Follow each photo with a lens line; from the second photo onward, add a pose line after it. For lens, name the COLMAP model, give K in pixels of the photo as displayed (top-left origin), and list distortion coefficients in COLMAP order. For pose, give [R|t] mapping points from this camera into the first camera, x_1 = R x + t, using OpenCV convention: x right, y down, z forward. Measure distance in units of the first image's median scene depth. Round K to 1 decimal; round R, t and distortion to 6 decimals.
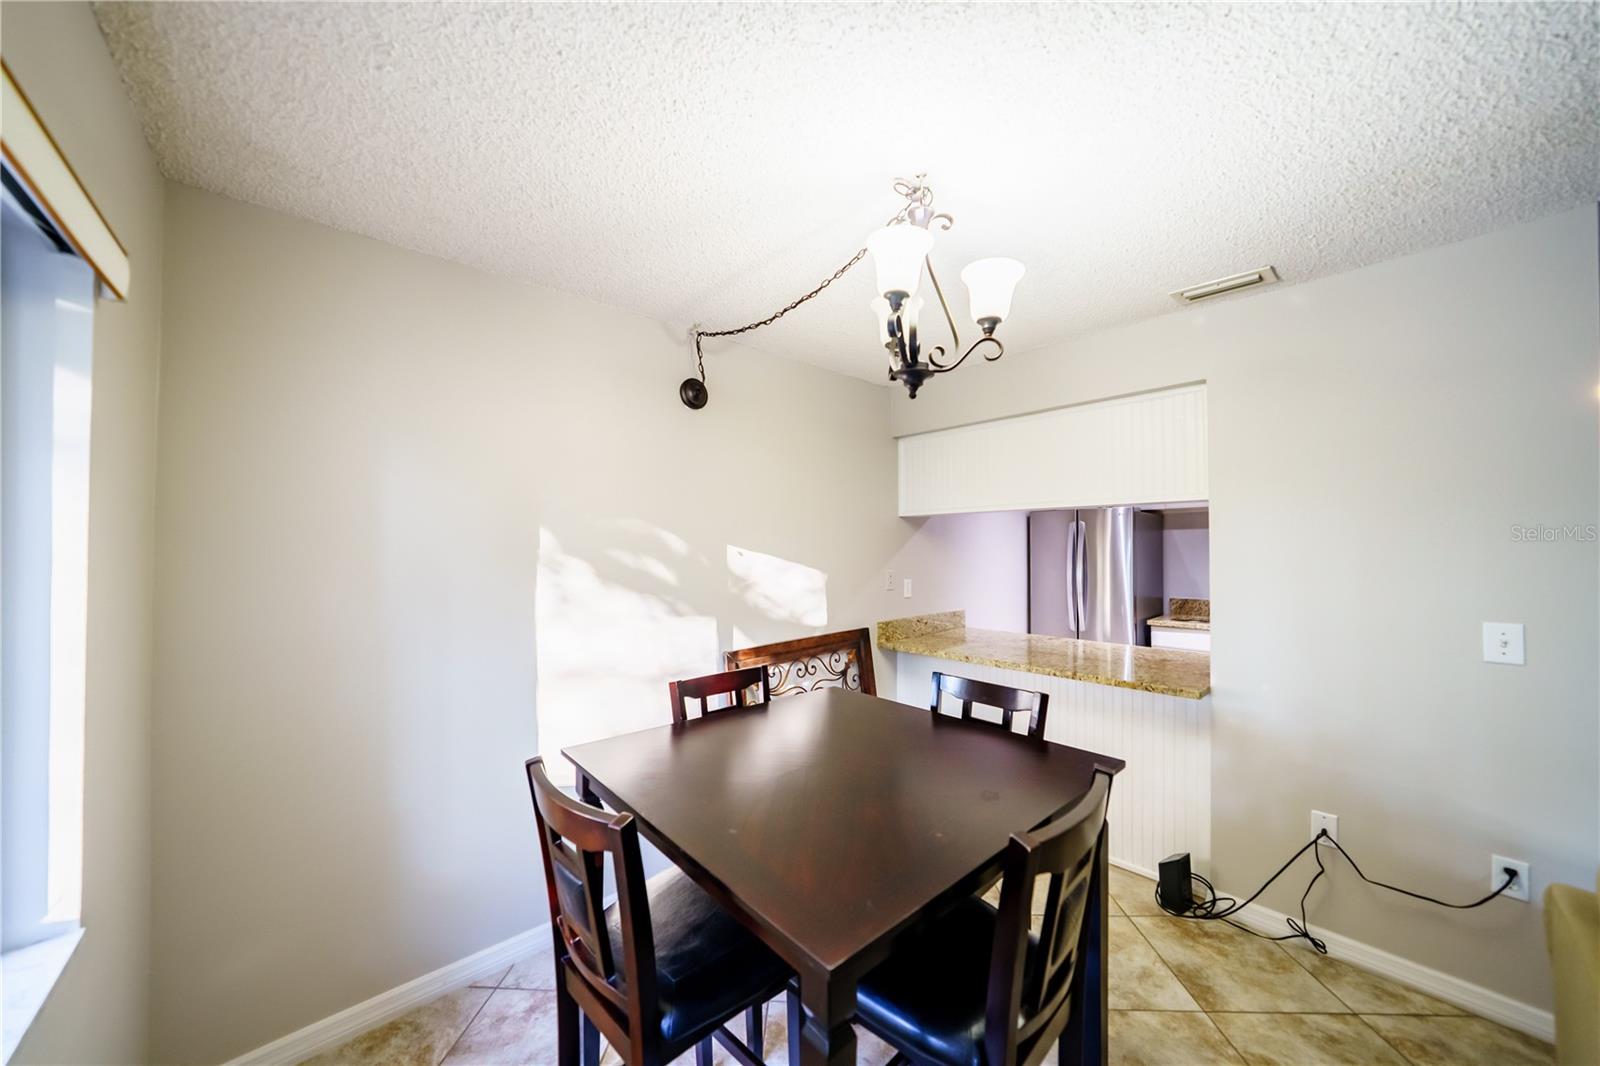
lens RADIAL K [[558.4, 0, 802.5], [0, 558.4, 532.3], [0, 0, 1]] dist [-0.013656, 0.001320]
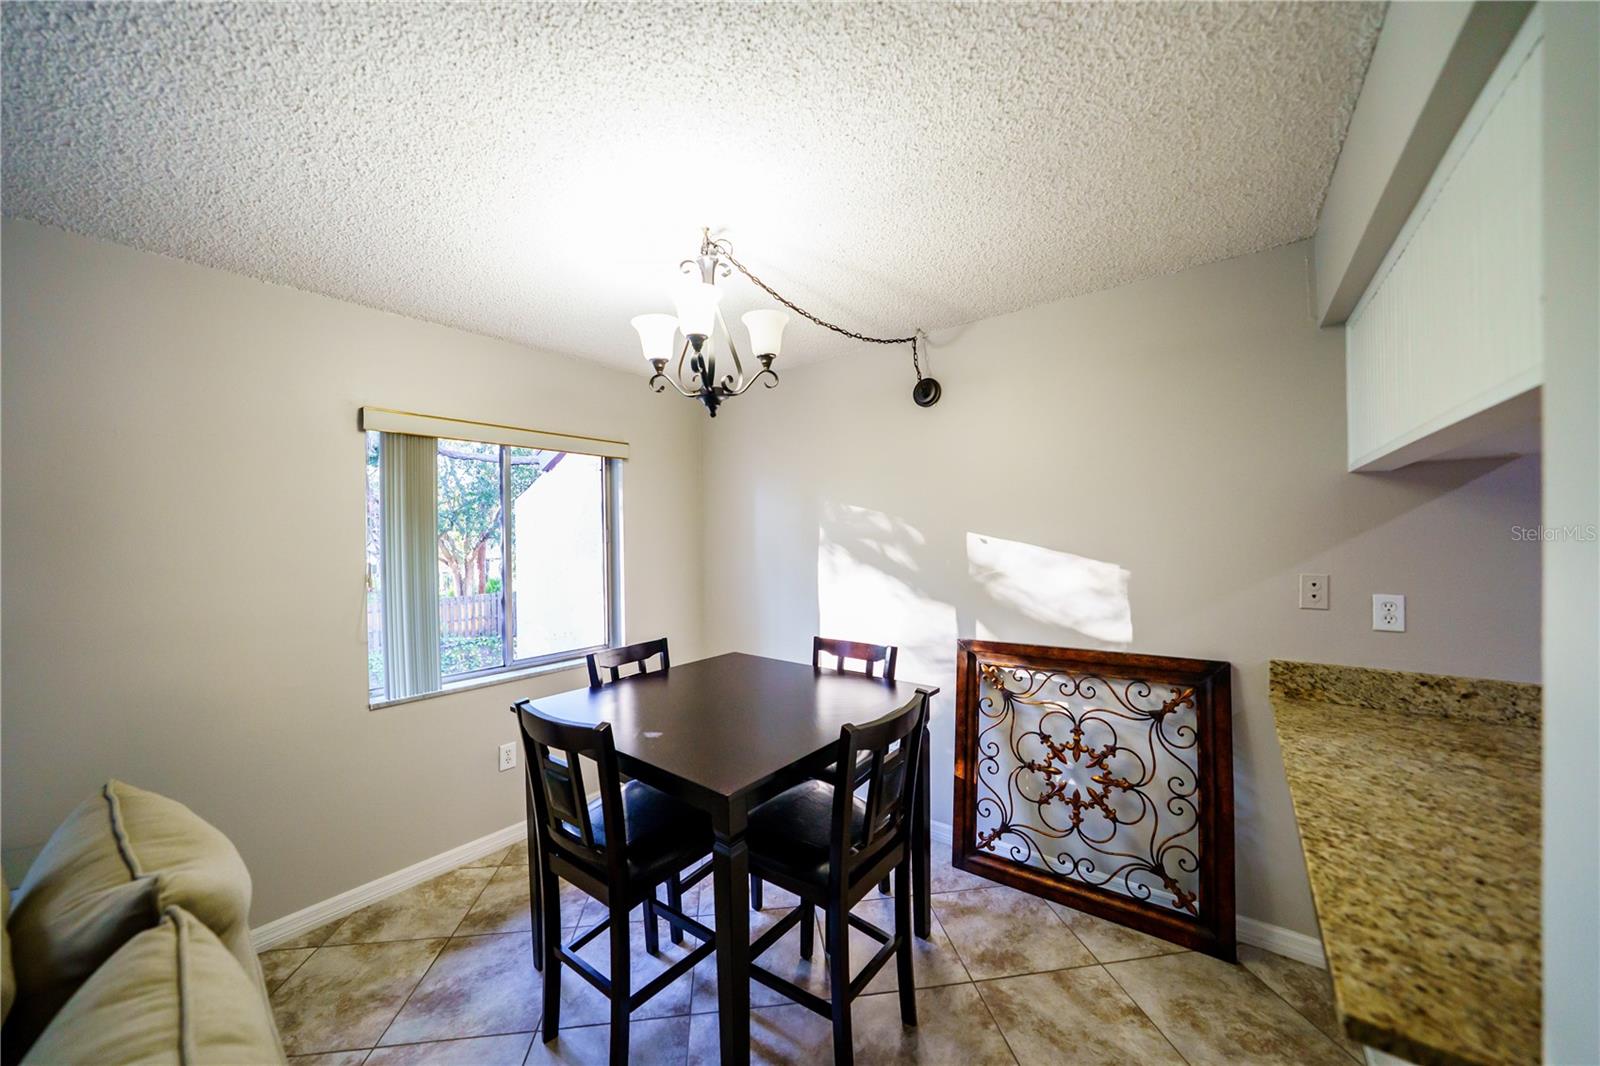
lens RADIAL K [[558.4, 0, 789.4], [0, 558.4, 546.2], [0, 0, 1]] dist [-0.013656, 0.001320]
pose [[0.178058, 0.009519, -0.983974, 0.730395], [0.031358, 0.999390, 0.015343, 0.020753], [0.983520, -0.033587, 0.177651, 0.483022]]
